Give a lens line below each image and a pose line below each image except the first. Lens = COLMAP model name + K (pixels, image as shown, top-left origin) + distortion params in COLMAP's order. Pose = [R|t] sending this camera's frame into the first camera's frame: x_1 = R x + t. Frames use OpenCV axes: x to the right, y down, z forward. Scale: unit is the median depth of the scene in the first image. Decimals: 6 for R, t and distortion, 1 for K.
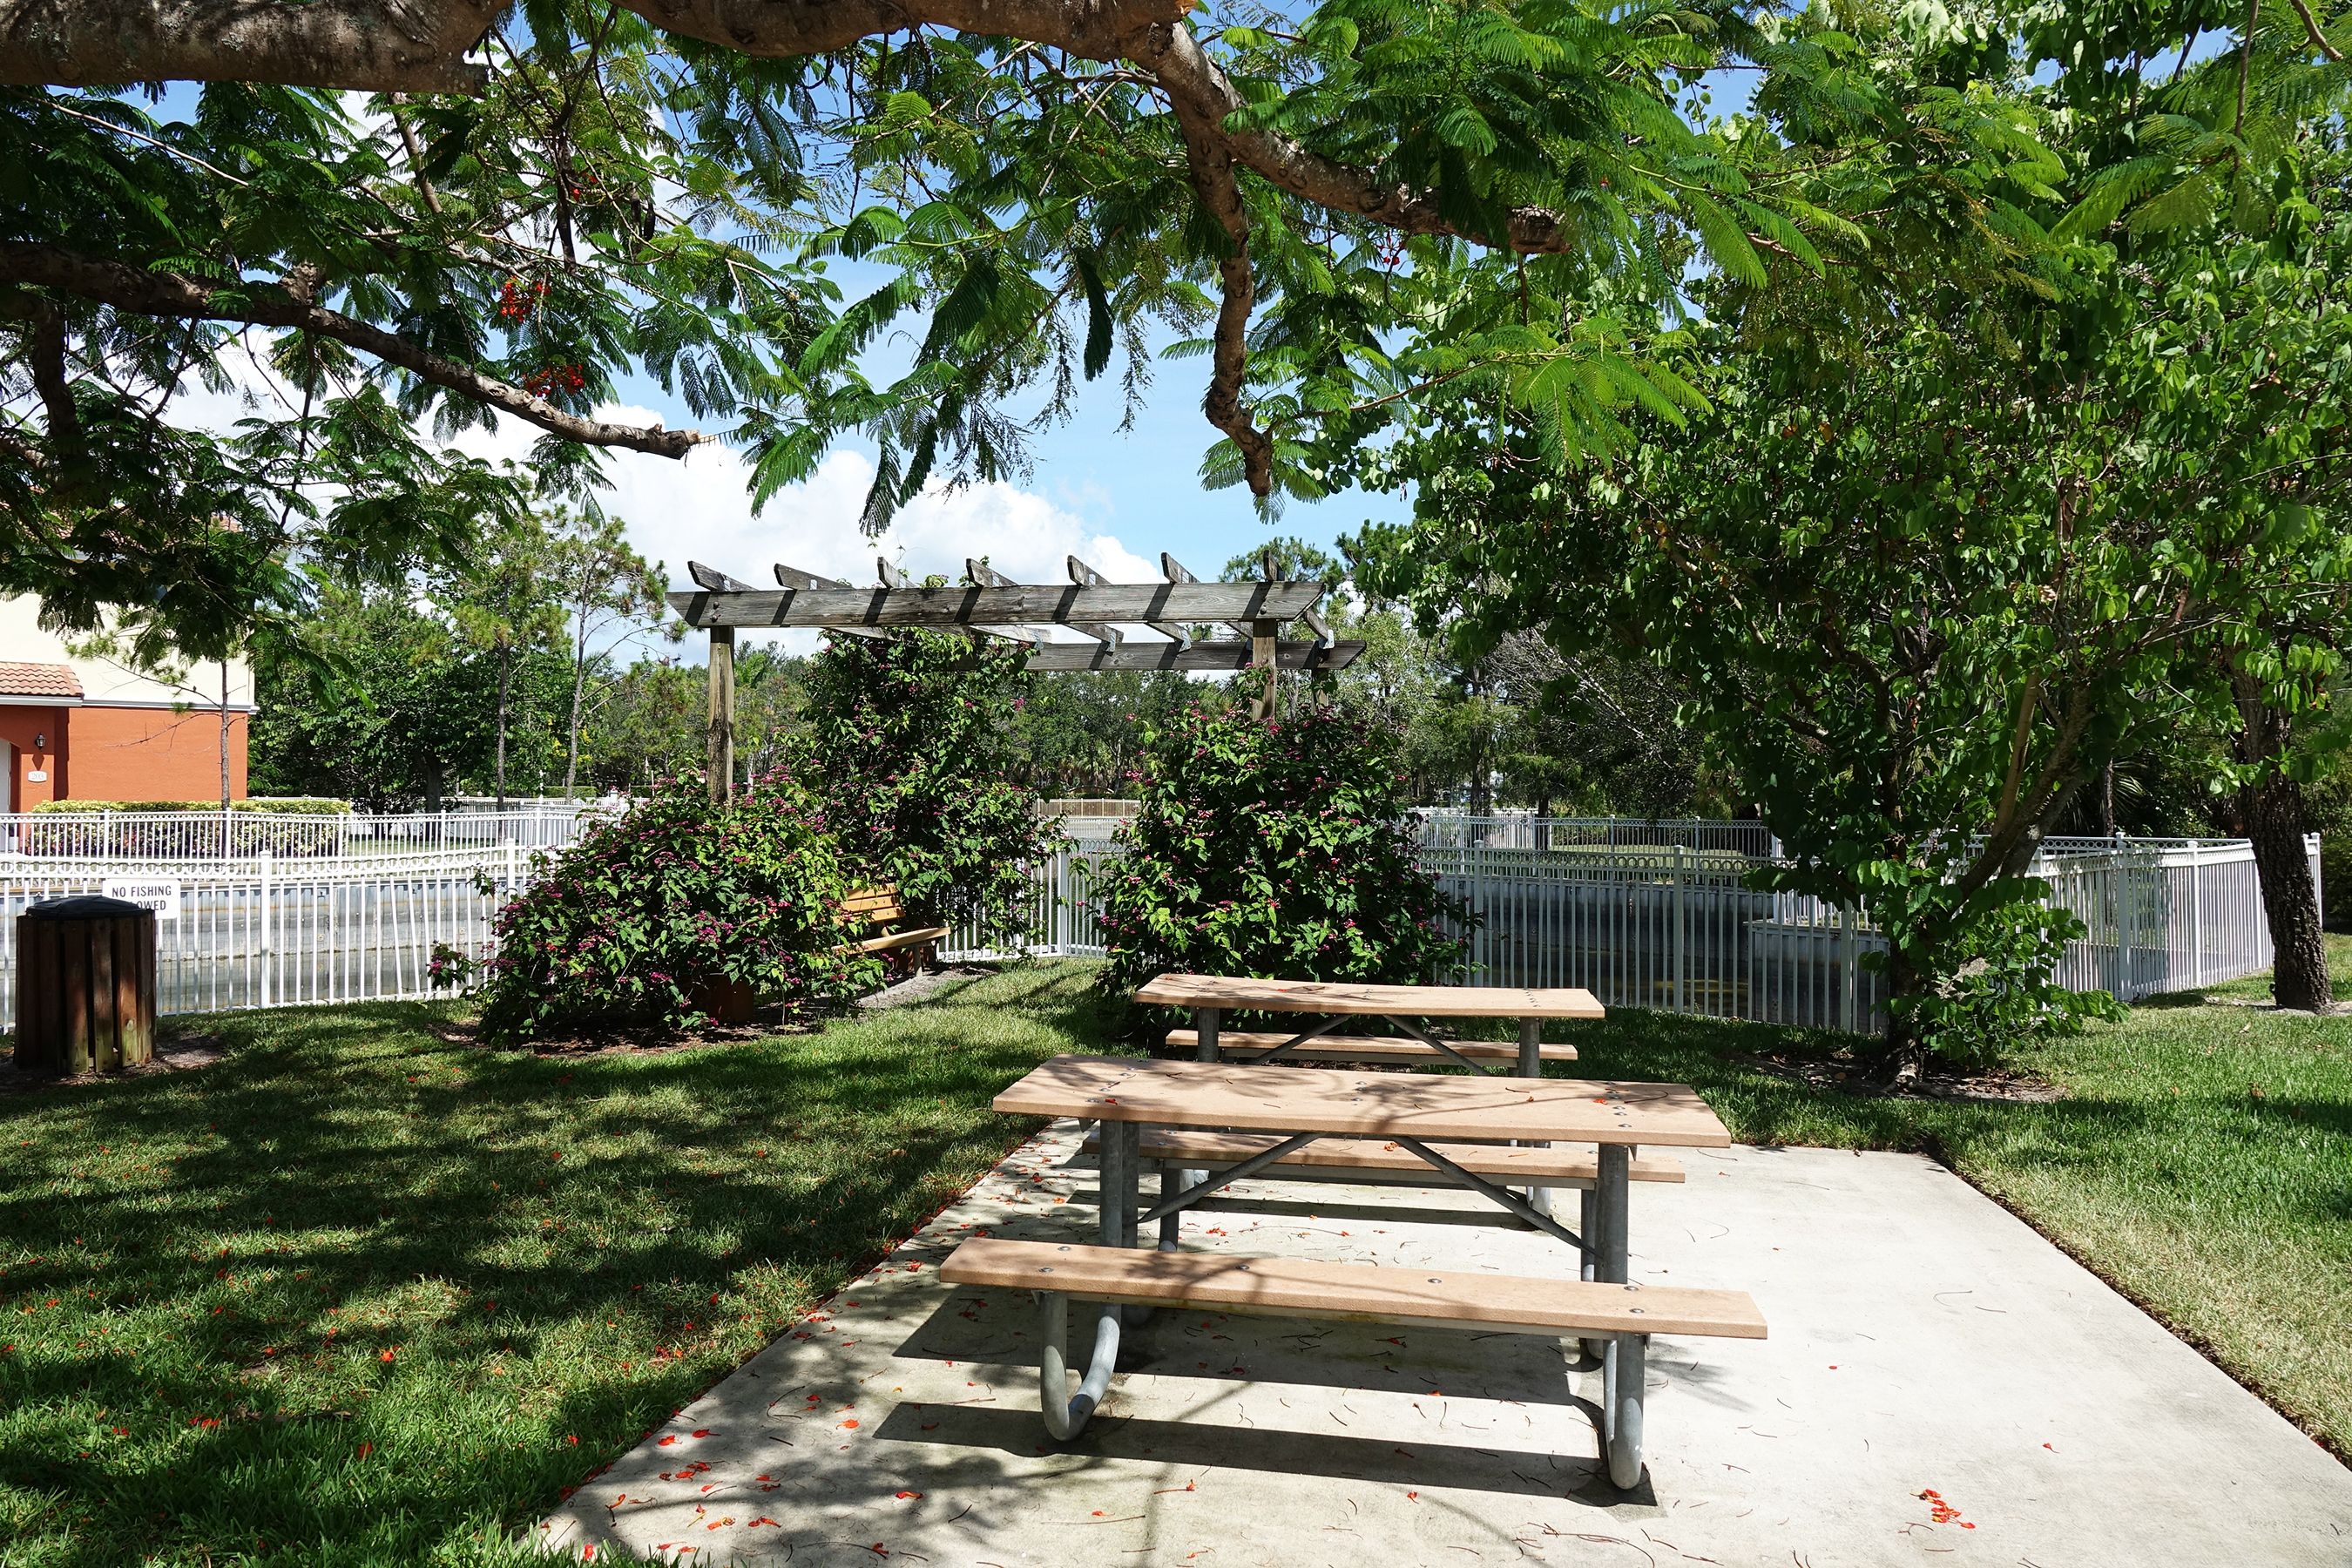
lens RADIAL K [[1637.2, 0, 1174.1], [0, 1637.2, 789.1], [0, 0, 1]] dist [0.005710, -0.002213]
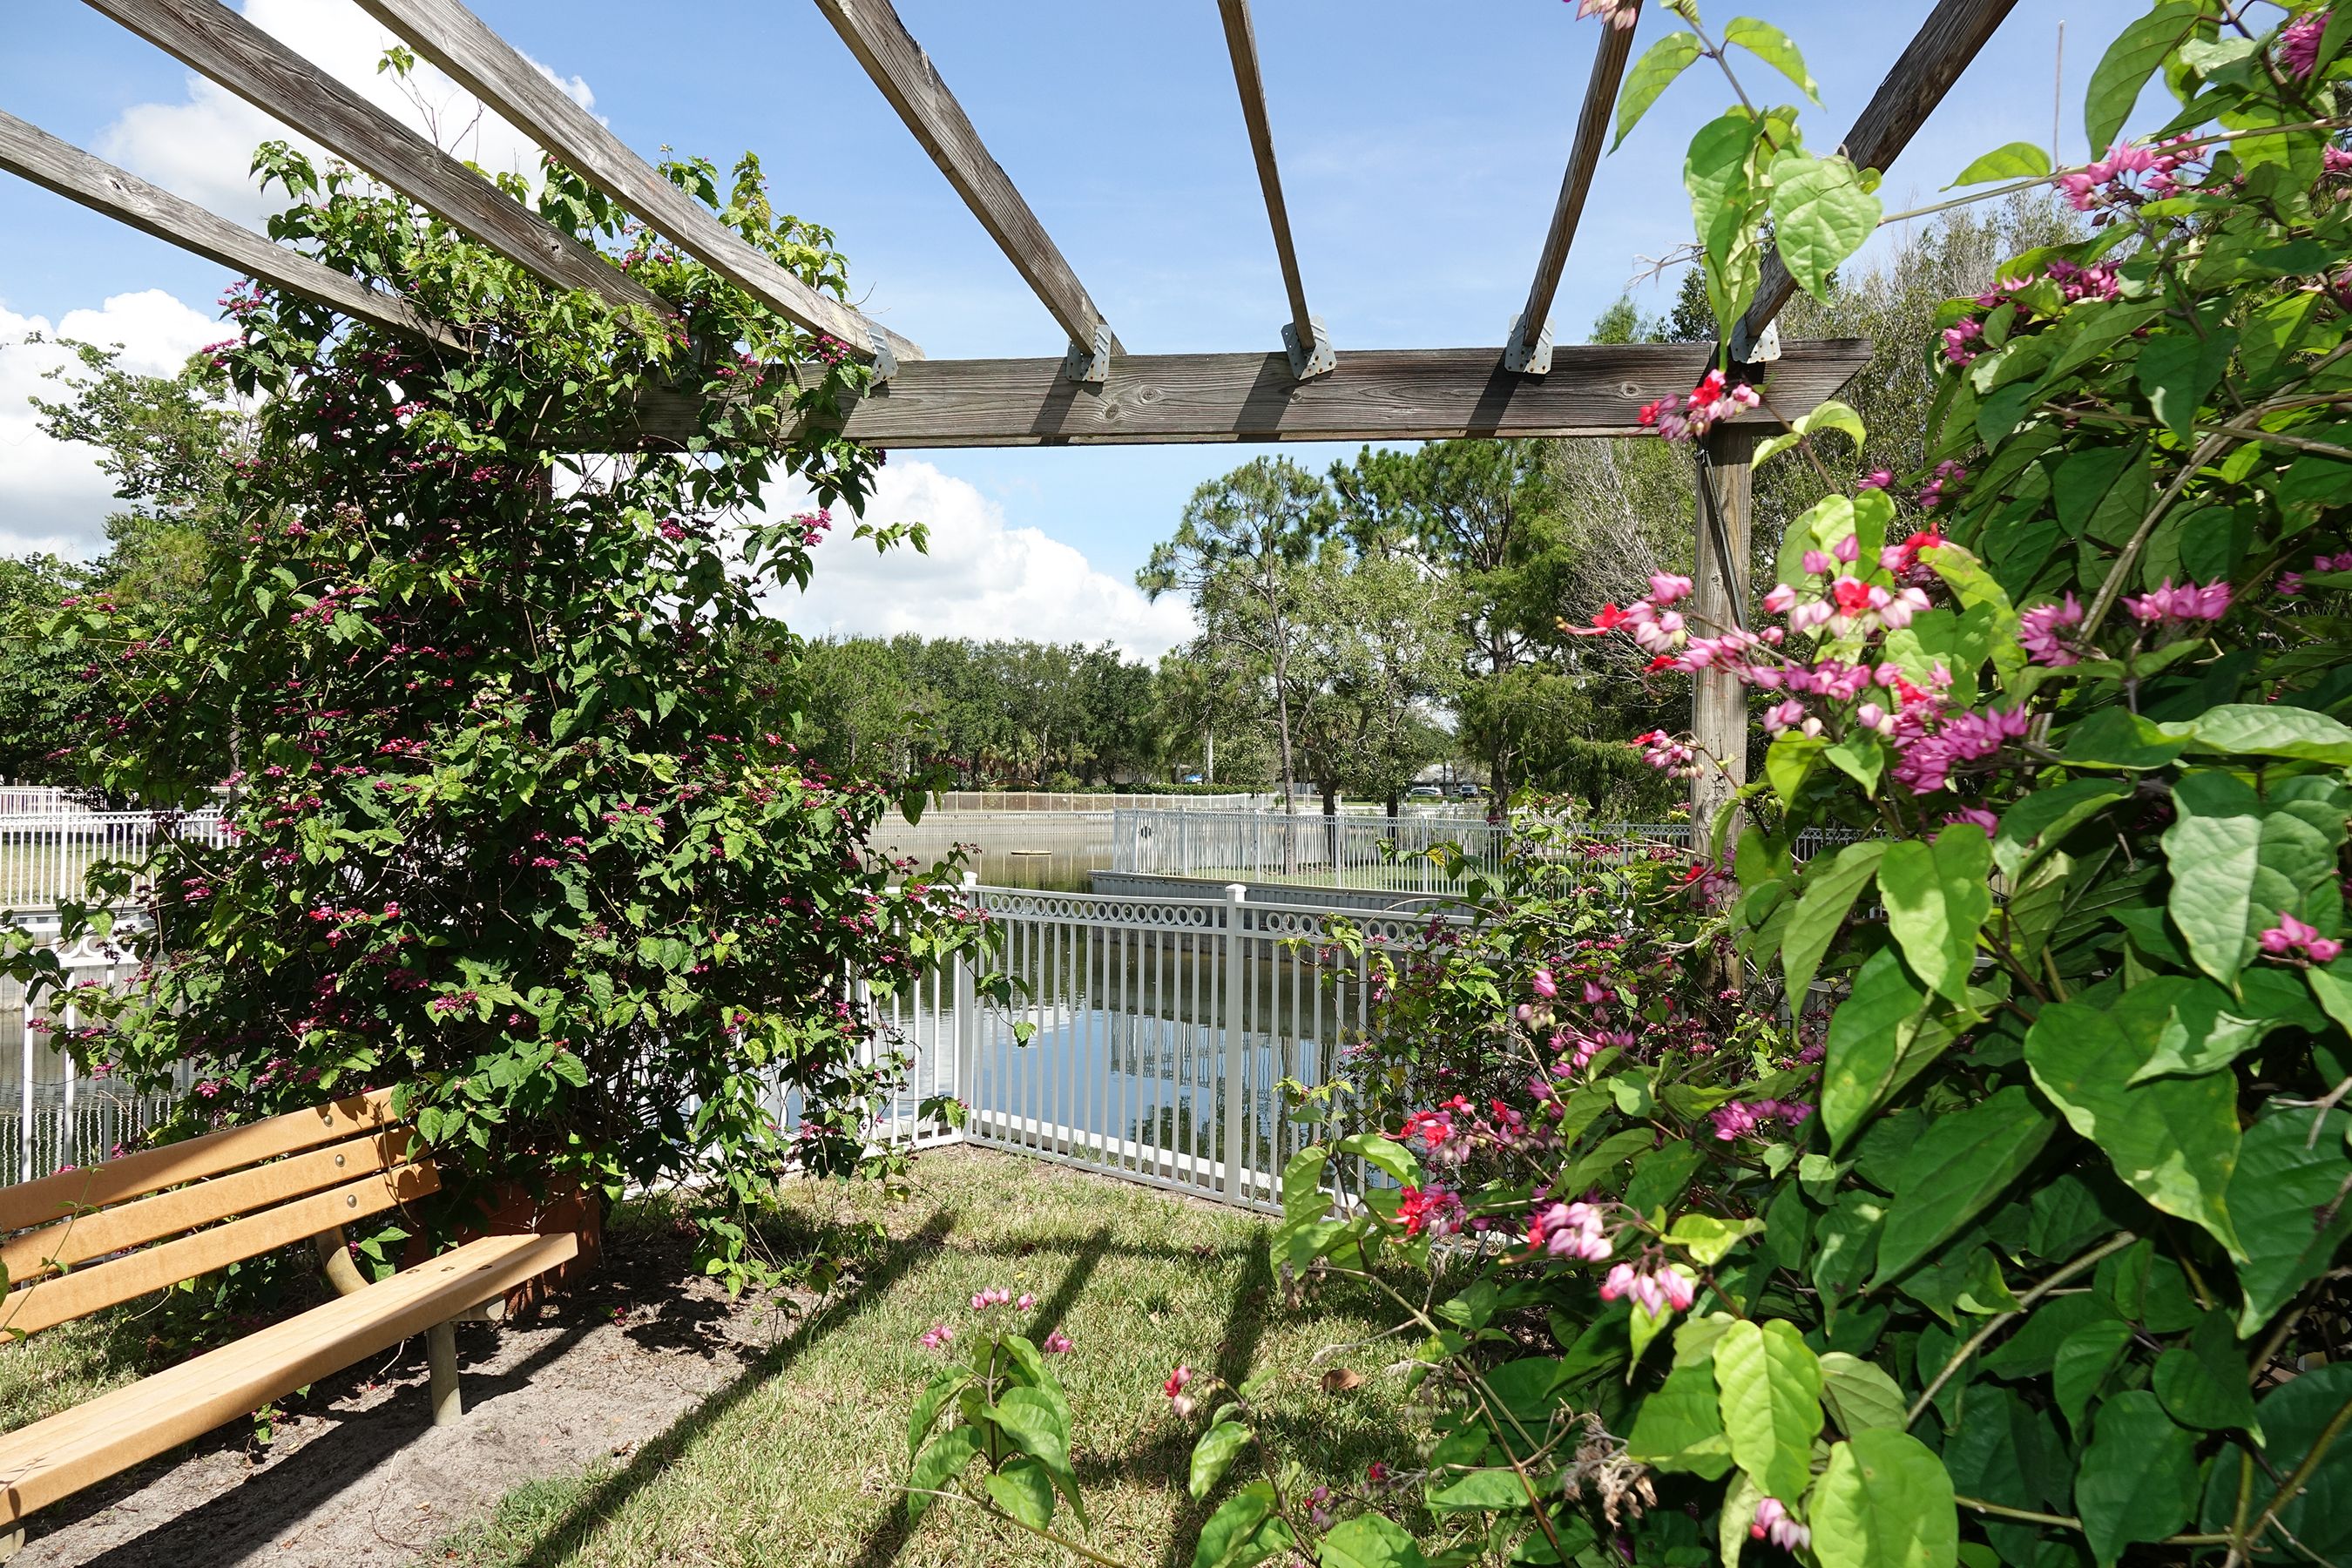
lens RADIAL K [[1637.2, 0, 1177.9], [0, 1637.2, 781.5], [0, 0, 1]] dist [0.005710, -0.002213]
pose [[0.998778, 0.004589, 0.049206, -0.037914], [-0.004582, 0.999989, -0.000261, -0.000986], [-0.049207, 0.000035, 0.998789, 0.660768]]
